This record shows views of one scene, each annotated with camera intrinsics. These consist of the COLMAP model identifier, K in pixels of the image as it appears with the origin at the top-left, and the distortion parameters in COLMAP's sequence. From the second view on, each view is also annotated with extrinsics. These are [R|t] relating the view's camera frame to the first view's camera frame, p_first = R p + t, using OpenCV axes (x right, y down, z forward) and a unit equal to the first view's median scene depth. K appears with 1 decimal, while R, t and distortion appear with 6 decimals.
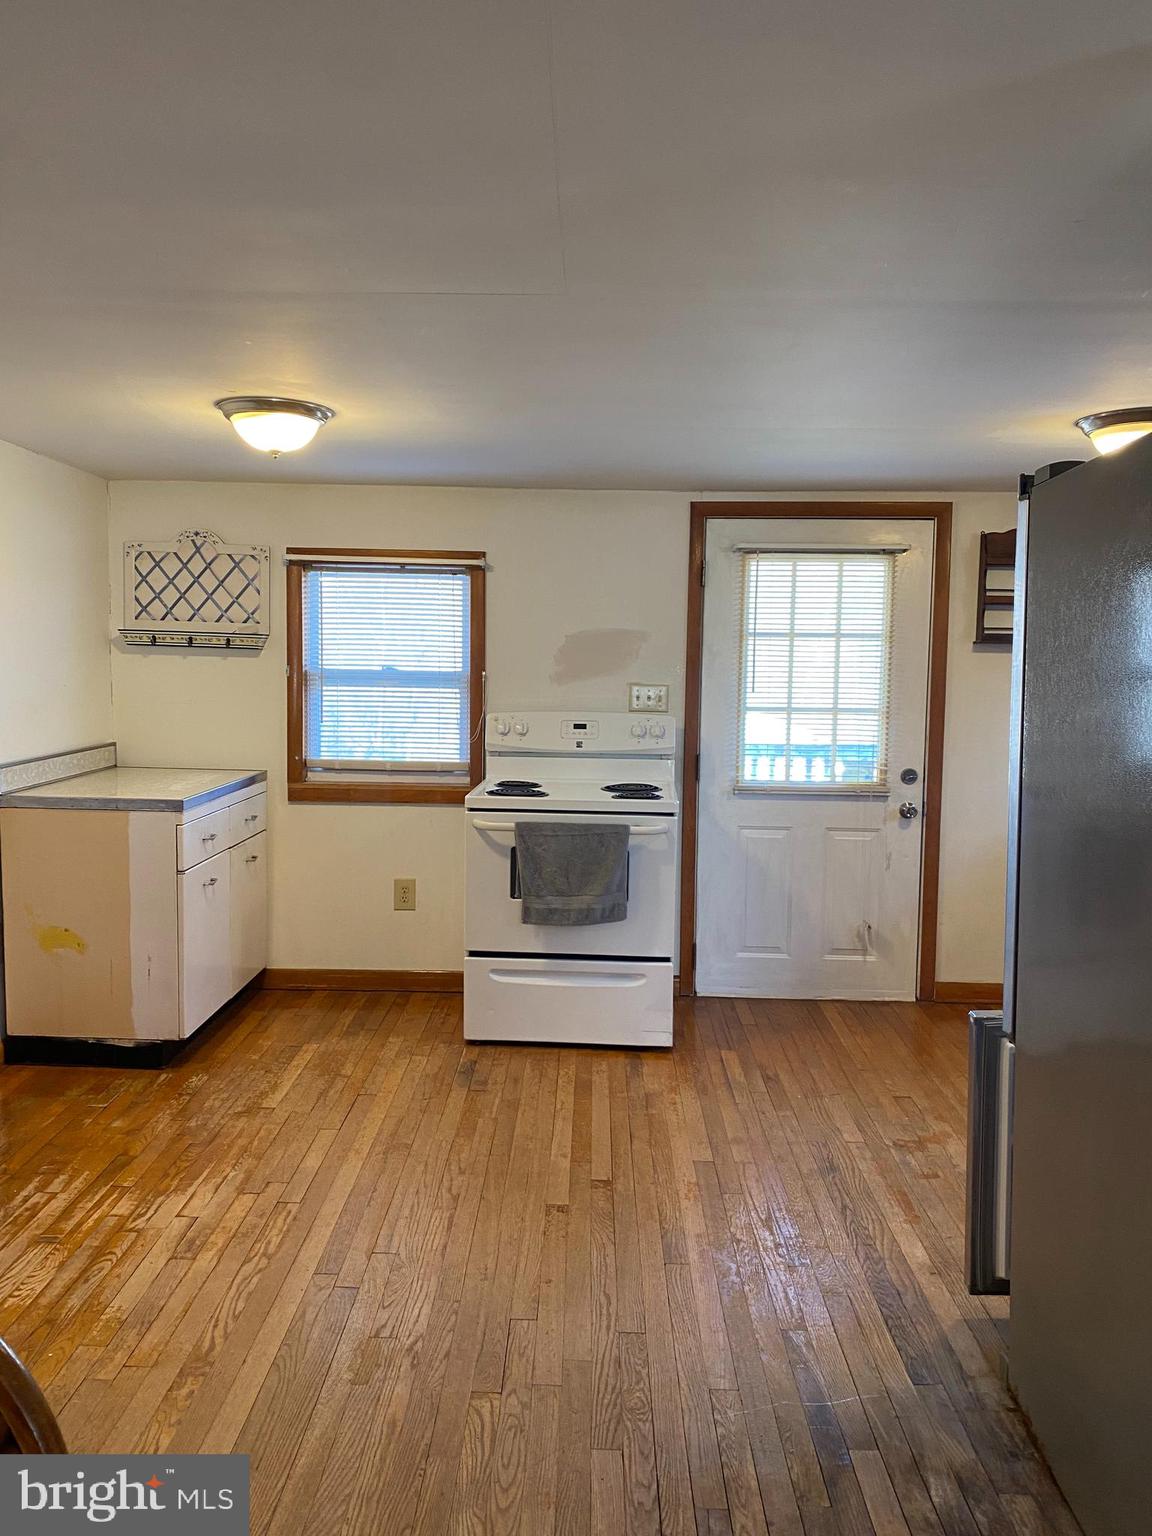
lens RADIAL K [[1167.1, 0, 567.7], [0, 1167.1, 764.2], [0, 0, 1]] dist [-0.004135, -0.006523]
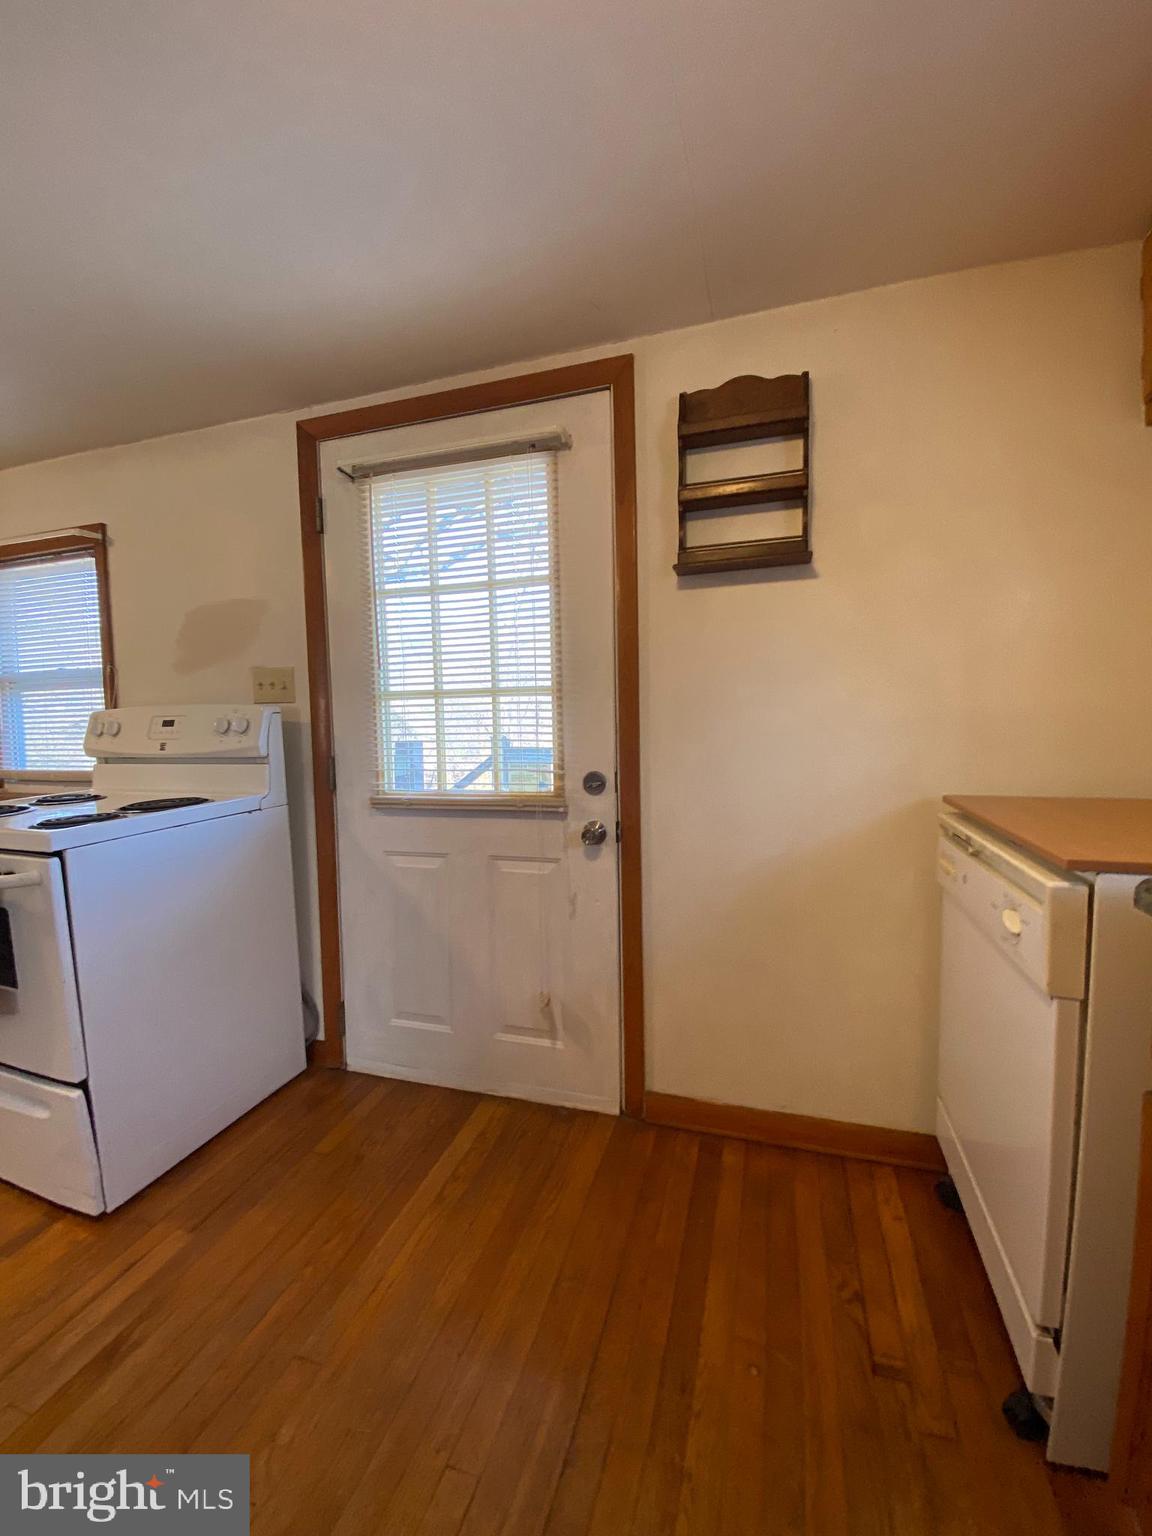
lens RADIAL K [[630.2, 0, 588.0], [0, 630.2, 767.4], [0, 0, 1]] dist [-0.000361, -0.000519]
pose [[0.968124, -0.016322, -0.249937, 0.379439], [0.011262, 0.999702, -0.021660, 0.009496], [0.250216, 0.018155, 0.968020, 0.645677]]
